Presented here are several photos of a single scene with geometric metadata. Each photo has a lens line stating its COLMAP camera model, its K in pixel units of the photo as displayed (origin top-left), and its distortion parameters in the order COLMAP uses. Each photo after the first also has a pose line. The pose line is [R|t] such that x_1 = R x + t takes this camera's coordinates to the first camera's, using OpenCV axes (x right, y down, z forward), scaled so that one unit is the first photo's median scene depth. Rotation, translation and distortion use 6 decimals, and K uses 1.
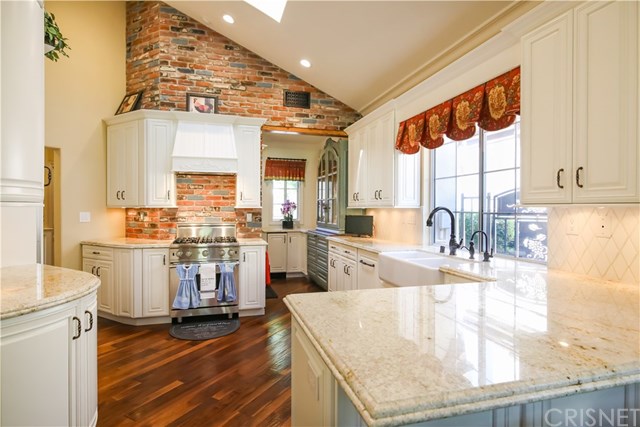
lens RADIAL K [[341.0, 0, 315.7], [0, 341.0, 212.3], [0, 0, 1]] dist [-0.000656, -0.000517]
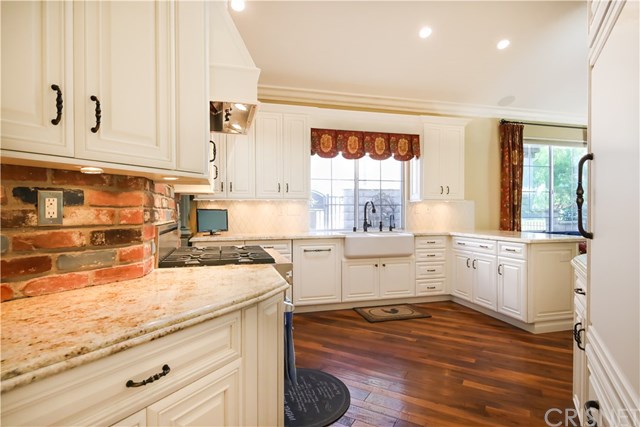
lens RADIAL K [[341.0, 0, 315.7], [0, 341.0, 212.3], [0, 0, 1]] dist [-0.000656, -0.000517]
pose [[0.008579, -0.006269, 0.999944, -0.762474], [0.010448, 0.999926, 0.006179, 0.017163], [-0.999909, 0.010395, 0.008644, 0.804293]]
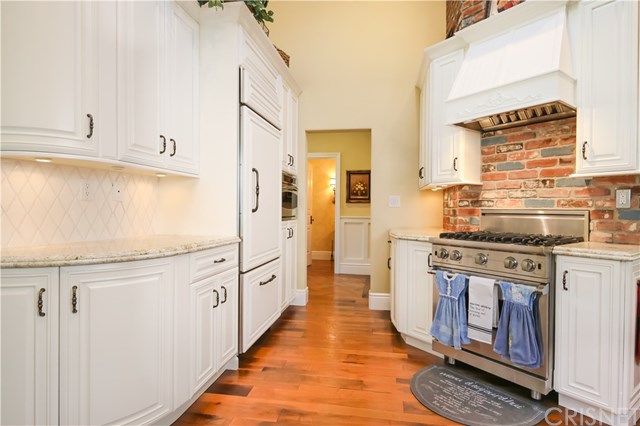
lens RADIAL K [[348.8, 0, 320.0], [0, 348.8, 213.0], [0, 0, 1]] dist [0.001564, 0.000085]
pose [[0.341874, 0.011391, -0.939677, 0.106006], [-0.017726, 0.999827, 0.005671, 0.040711], [0.939579, 0.014718, 0.342017, 0.486333]]
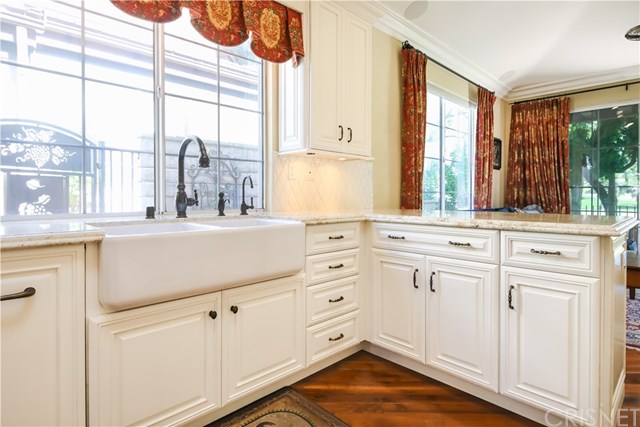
lens RADIAL K [[341.6, 0, 319.6], [0, 341.6, 198.8], [0, 0, 1]] dist [-0.002868, -0.001558]
pose [[-0.475506, -0.010110, 0.879654, -0.165104], [0.006225, 0.999870, 0.014856, 0.055409], [-0.879690, 0.012540, -0.475382, 0.711744]]
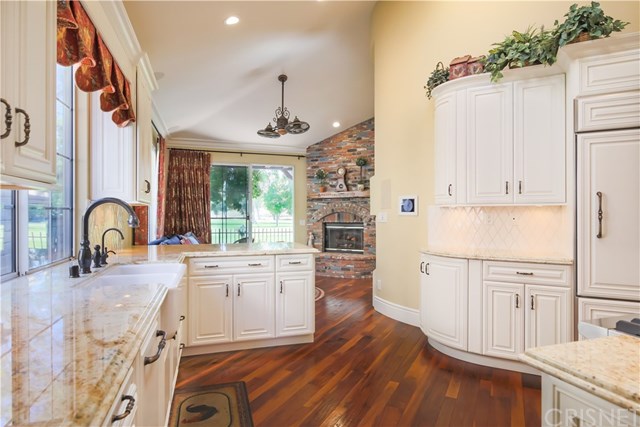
lens RADIAL K [[360.0, 0, 320.0], [0, 360.0, 213.5], [0, 0, 1]] dist [-0.001587, -0.000358]
pose [[-0.999315, -0.003321, -0.036851, -0.005991], [-0.003568, 0.999972, 0.006635, 0.004100], [0.036828, 0.006762, -0.999299, 1.122286]]
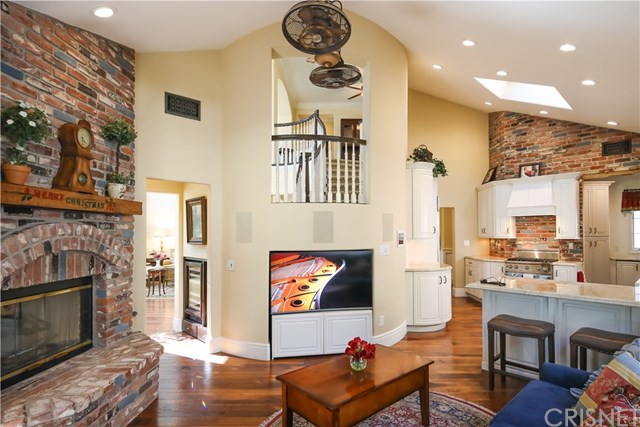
lens RADIAL K [[340.1, 0, 333.2], [0, 340.1, 229.6], [0, 0, 1]] dist [-0.001274, -0.001449]
pose [[0.482216, -0.016894, -0.875890, 0.543713], [-0.004183, 0.999758, -0.021586, -0.016176], [0.876043, 0.014073, 0.482028, -0.474164]]
